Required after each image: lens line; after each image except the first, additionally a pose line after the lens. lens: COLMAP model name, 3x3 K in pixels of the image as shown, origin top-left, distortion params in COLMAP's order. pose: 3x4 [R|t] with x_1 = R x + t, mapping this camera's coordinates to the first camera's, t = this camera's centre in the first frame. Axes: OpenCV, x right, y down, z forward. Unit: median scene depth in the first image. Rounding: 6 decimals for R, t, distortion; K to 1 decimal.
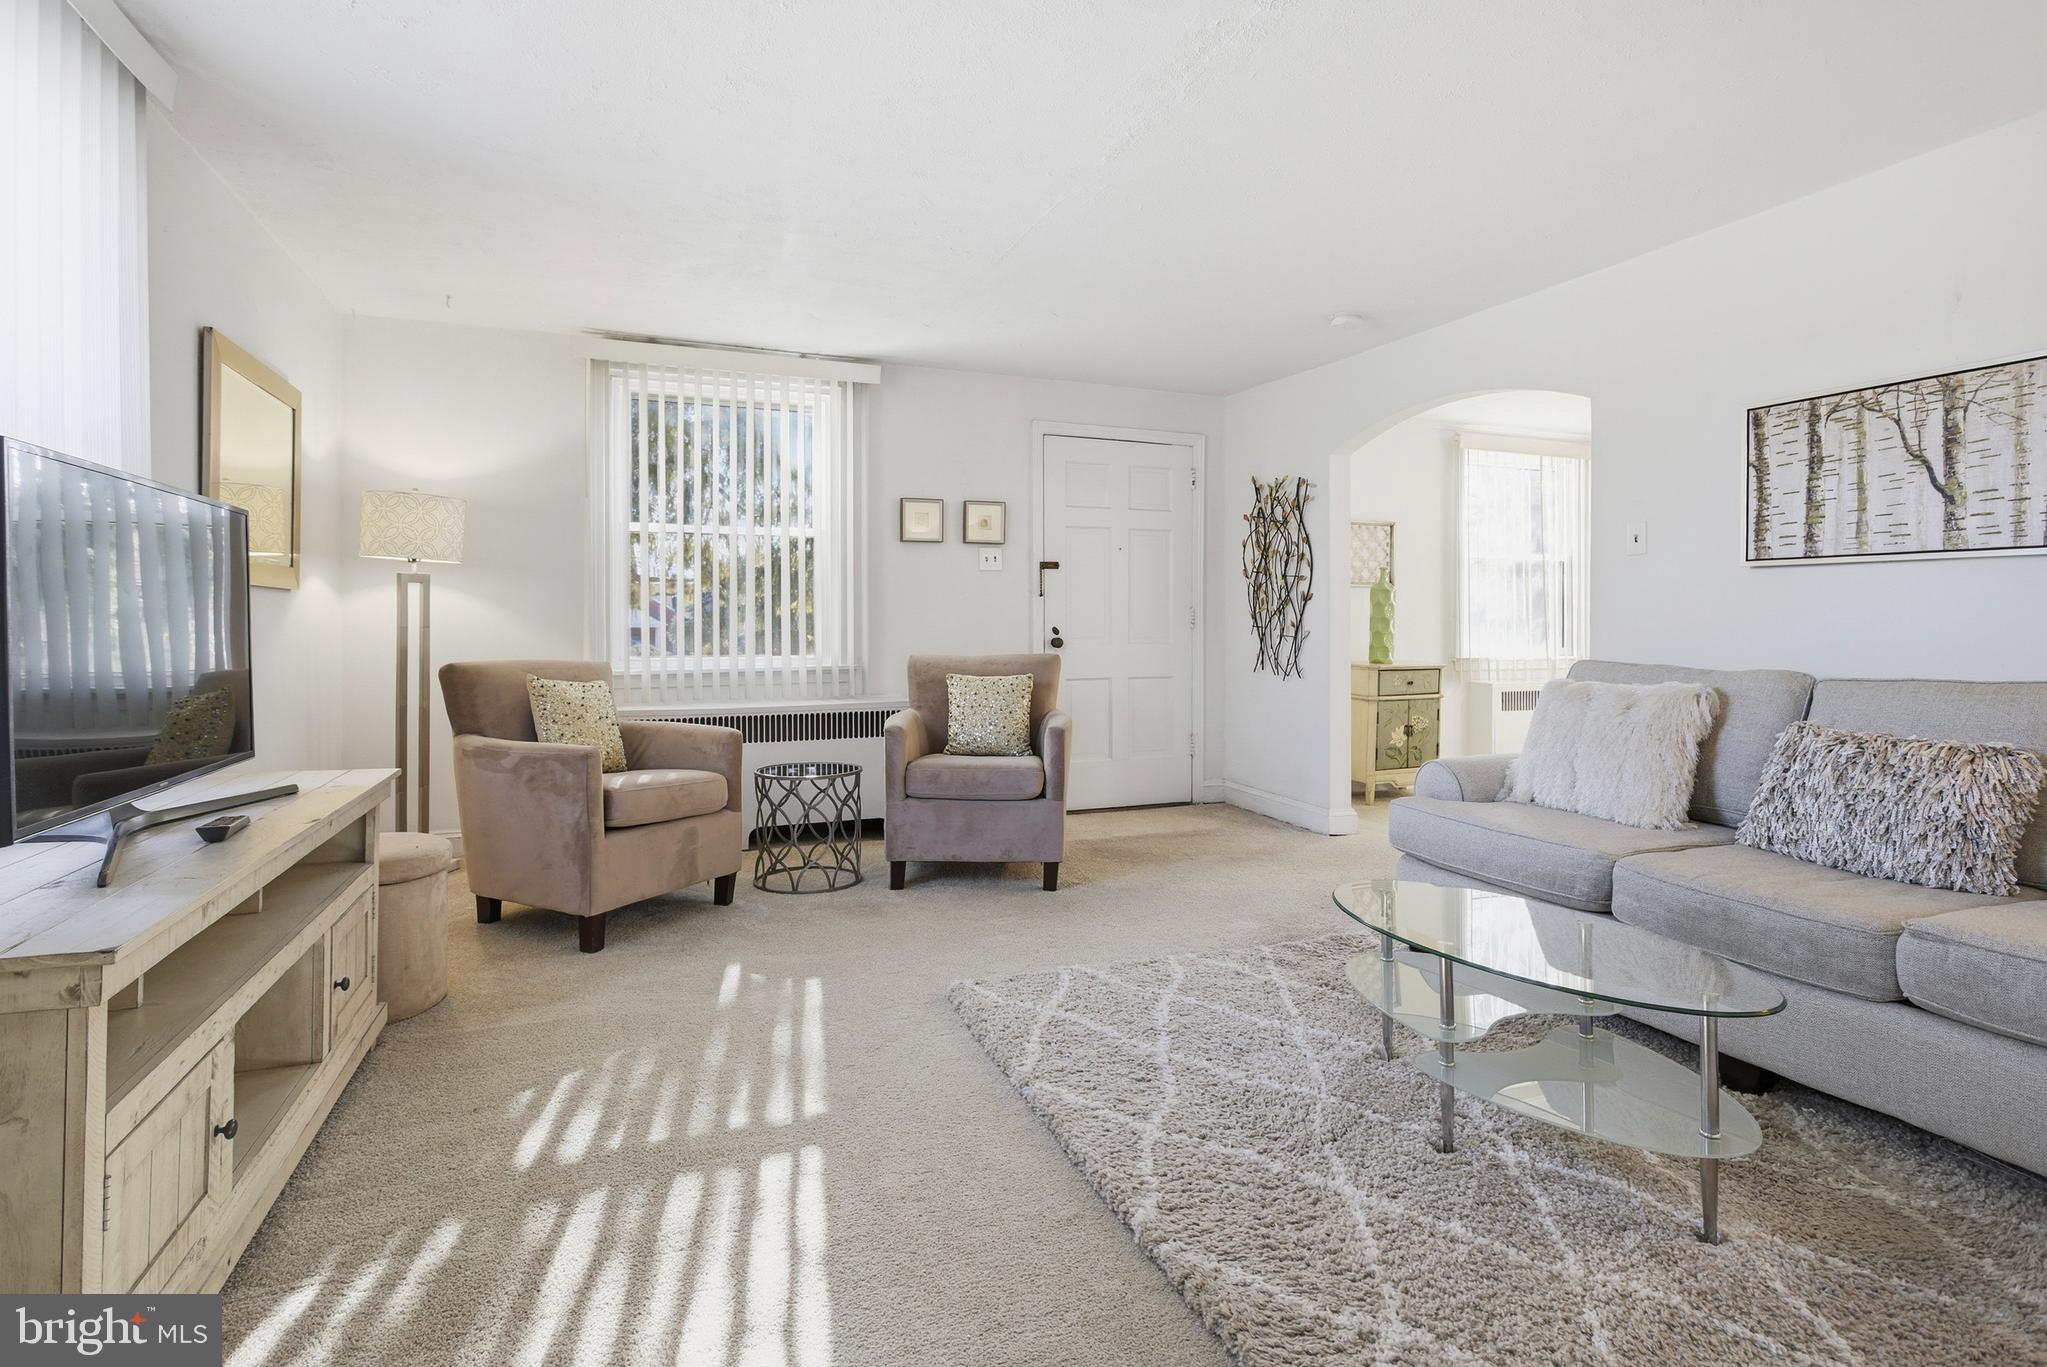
lens RADIAL K [[1001.2, 0, 1022.4], [0, 1001.2, 623.0], [0, 0, 1]] dist [-0.000094, 0.000095]
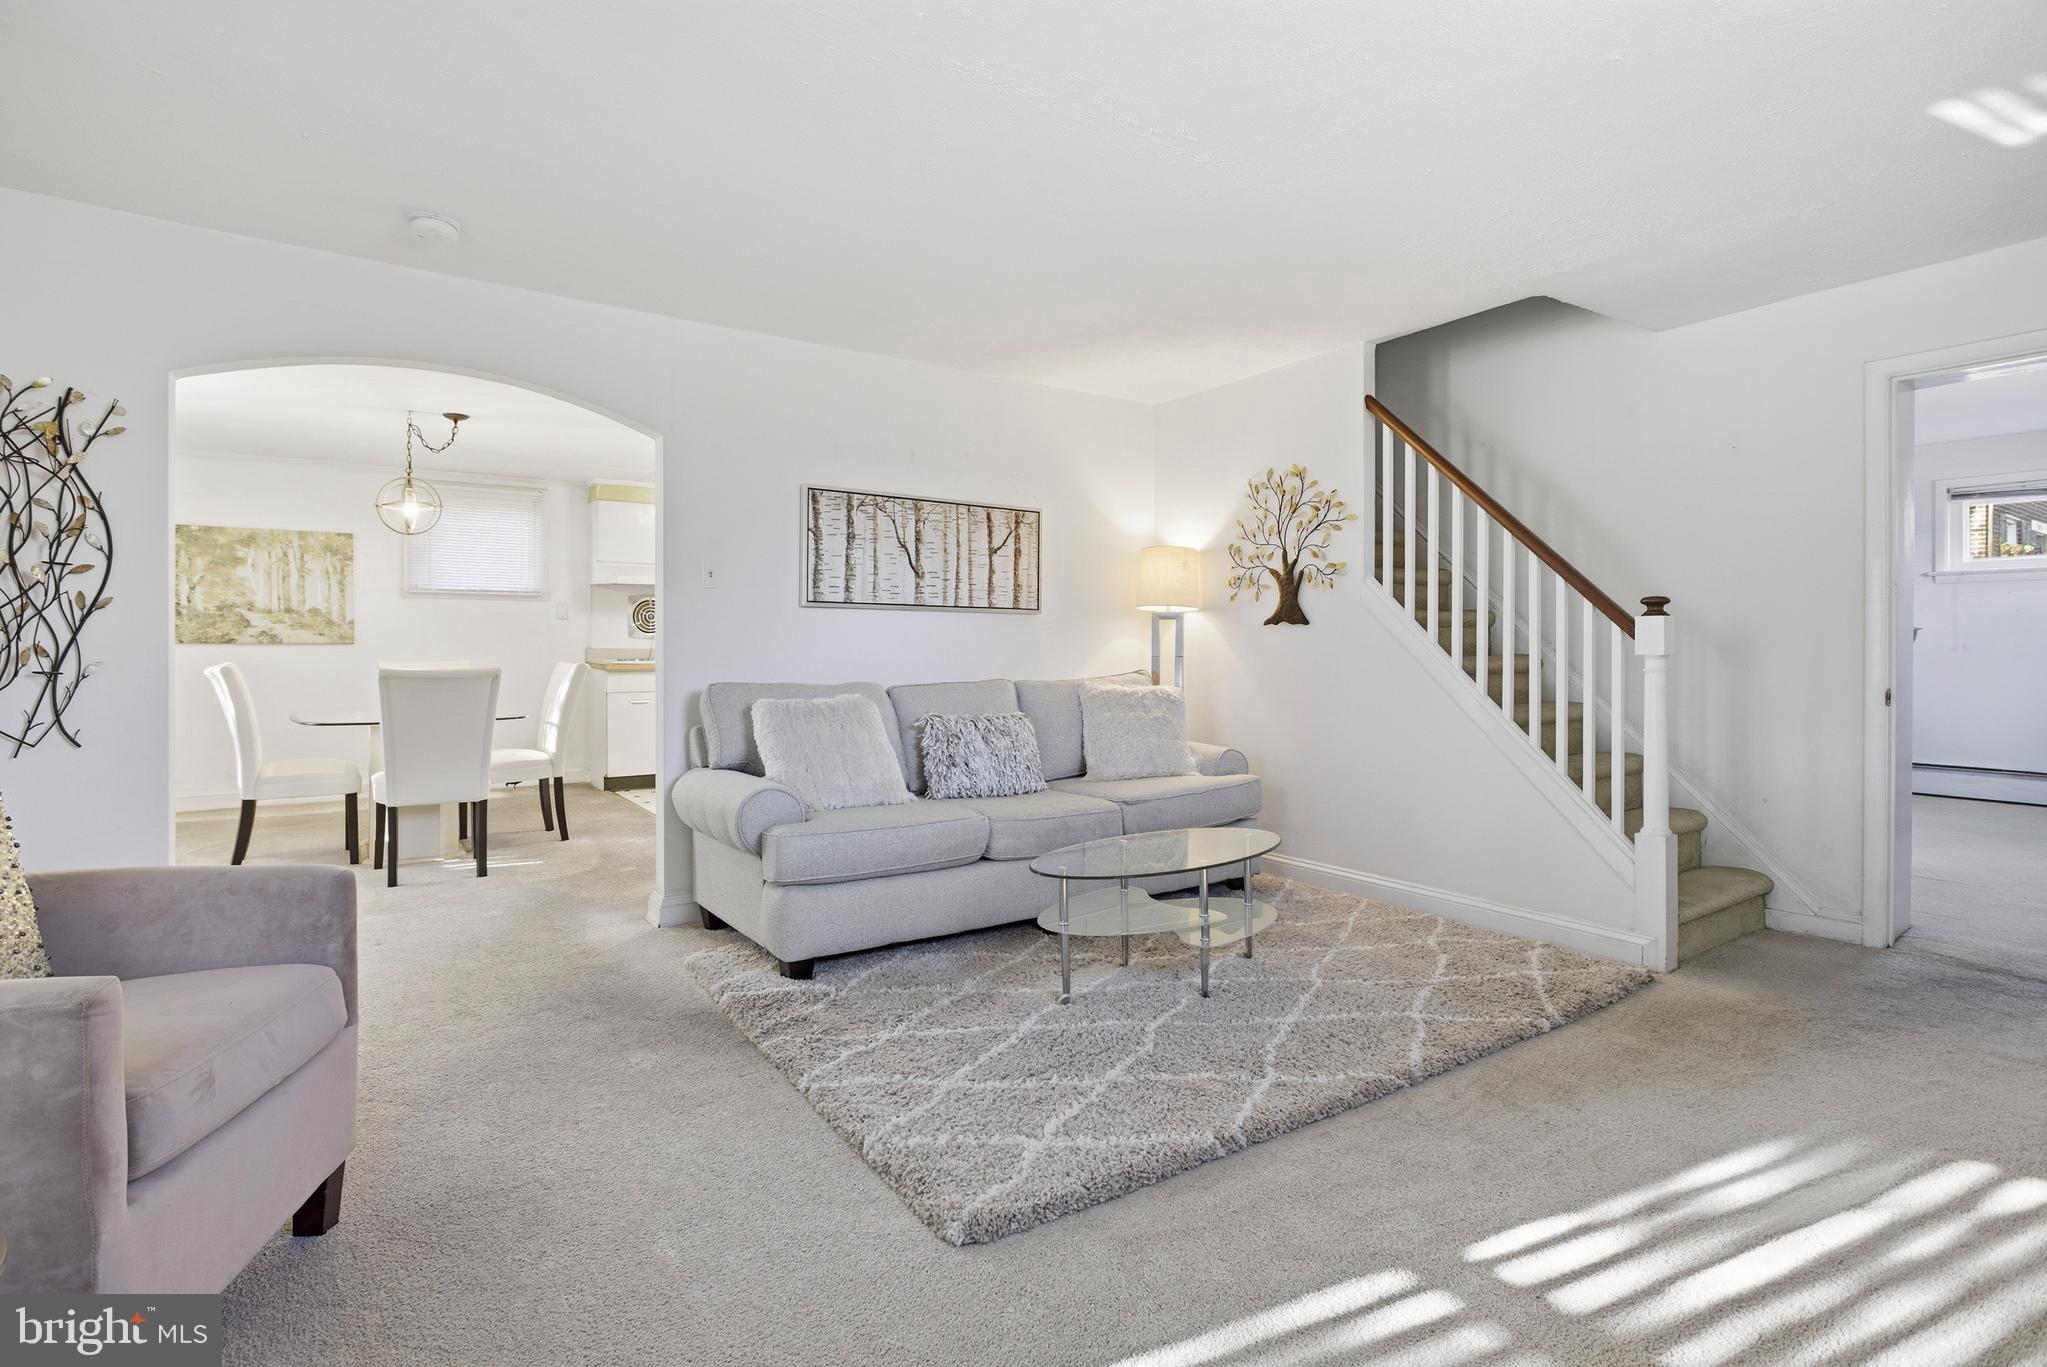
lens RADIAL K [[1000.1, 0, 1021.4], [0, 1000.1, 645.4], [0, 0, 1]] dist [-0.001043, 0.000021]
pose [[-0.212883, 0.000472, 0.977078, -0.674431], [0.000058, 1.000000, -0.000471, -0.004158], [-0.977078, -0.000043, -0.212883, 1.077044]]
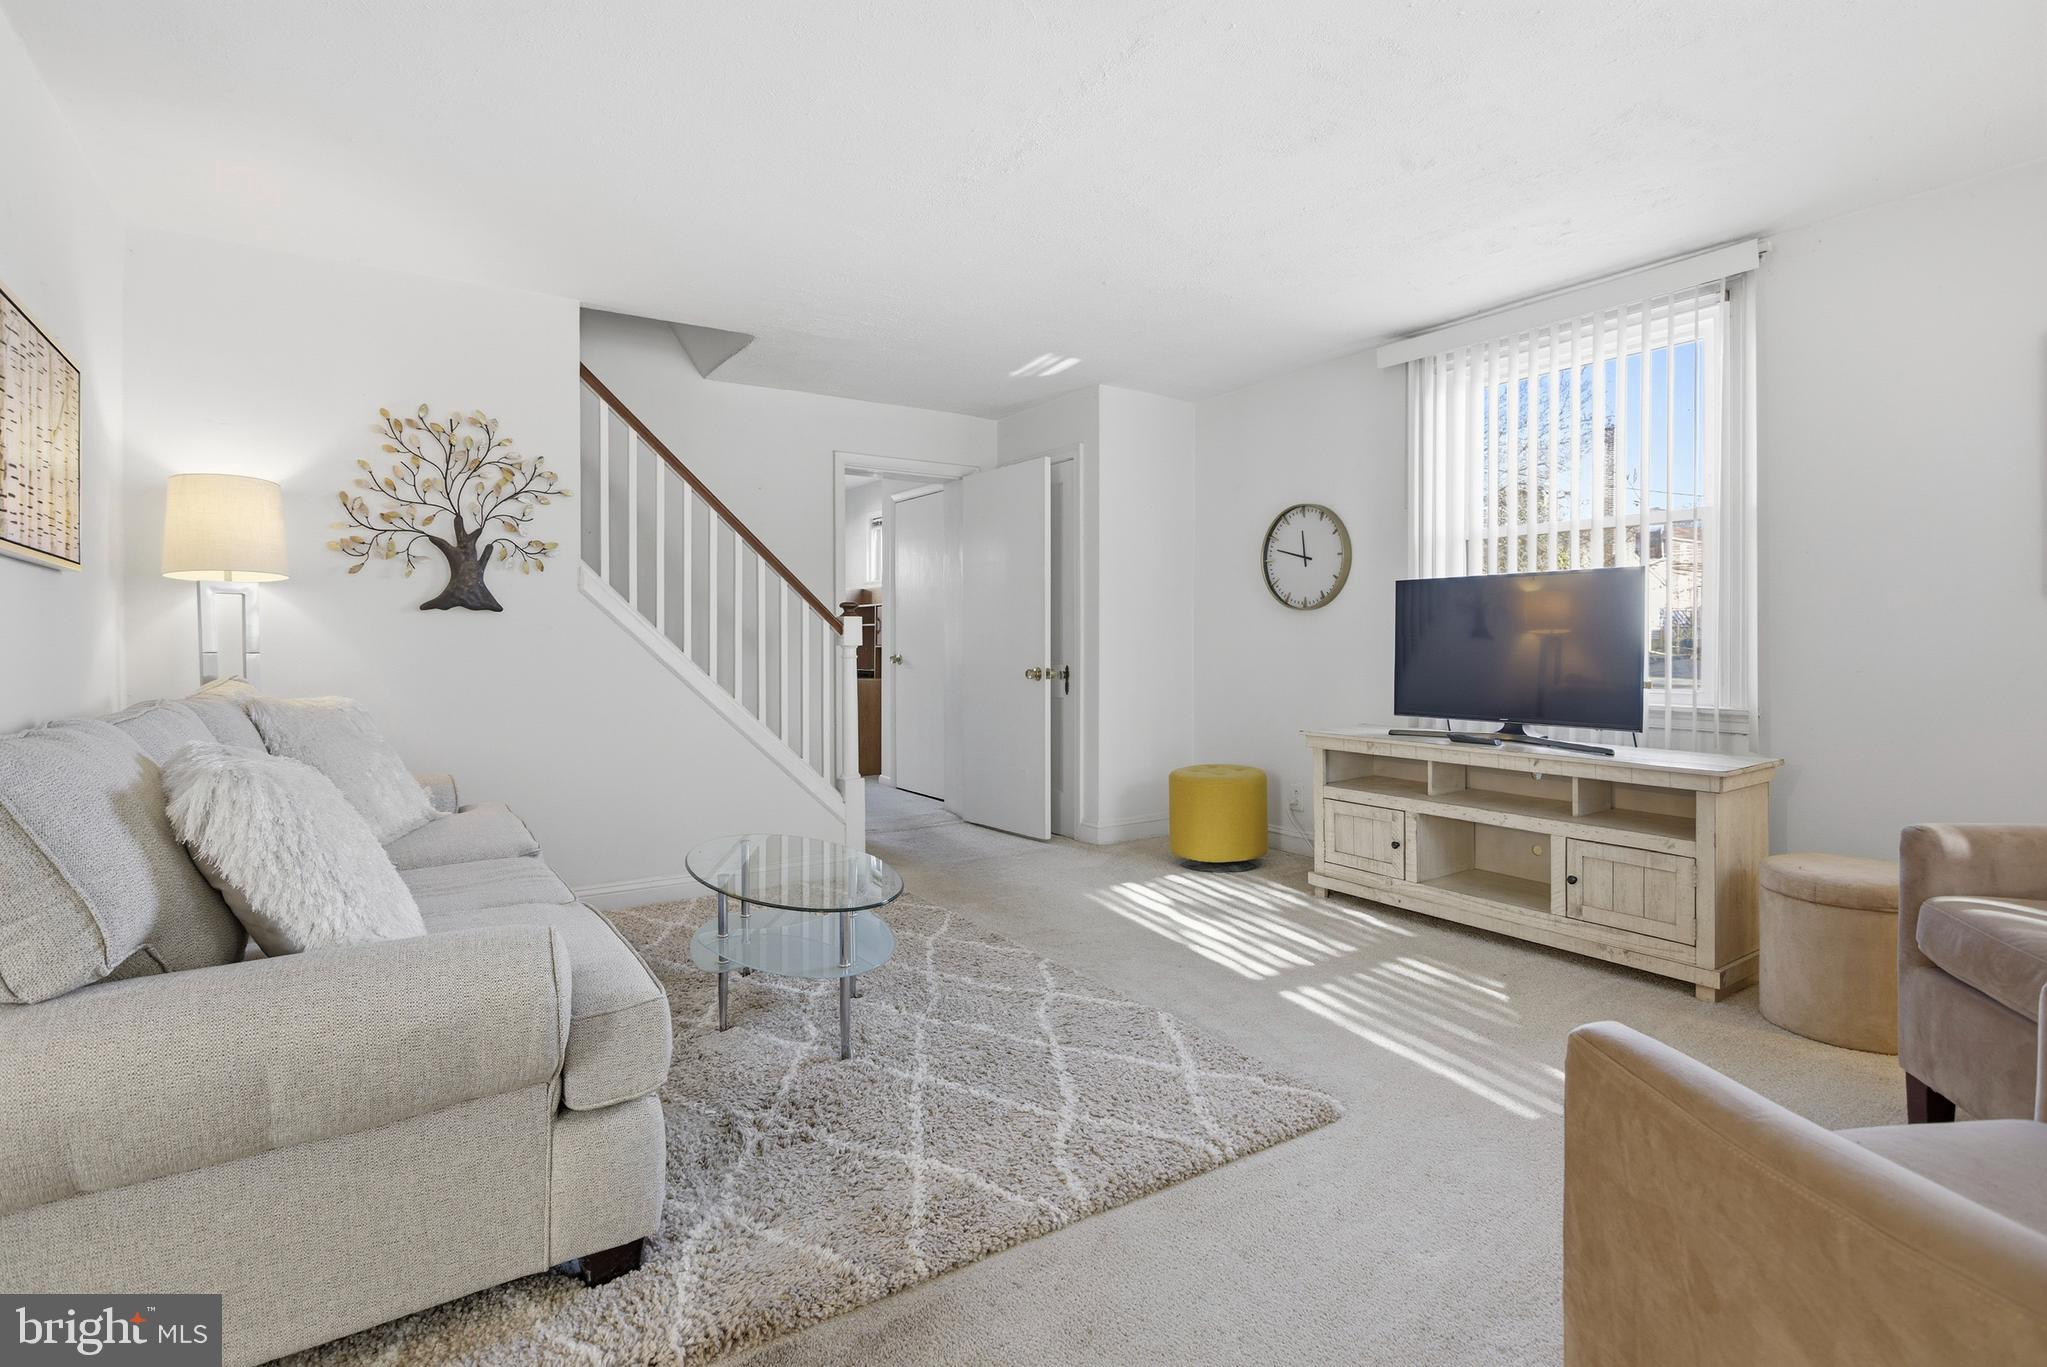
lens RADIAL K [[996.3, 0, 1018.2], [0, 996.3, 653.3], [0, 0, 1]] dist [0.000291, 0.000084]
pose [[-0.977530, 0.001830, -0.210789, 0.332792], [-0.000877, 0.999918, 0.012750, -0.000711], [0.210795, 0.012648, -0.977448, 1.675539]]
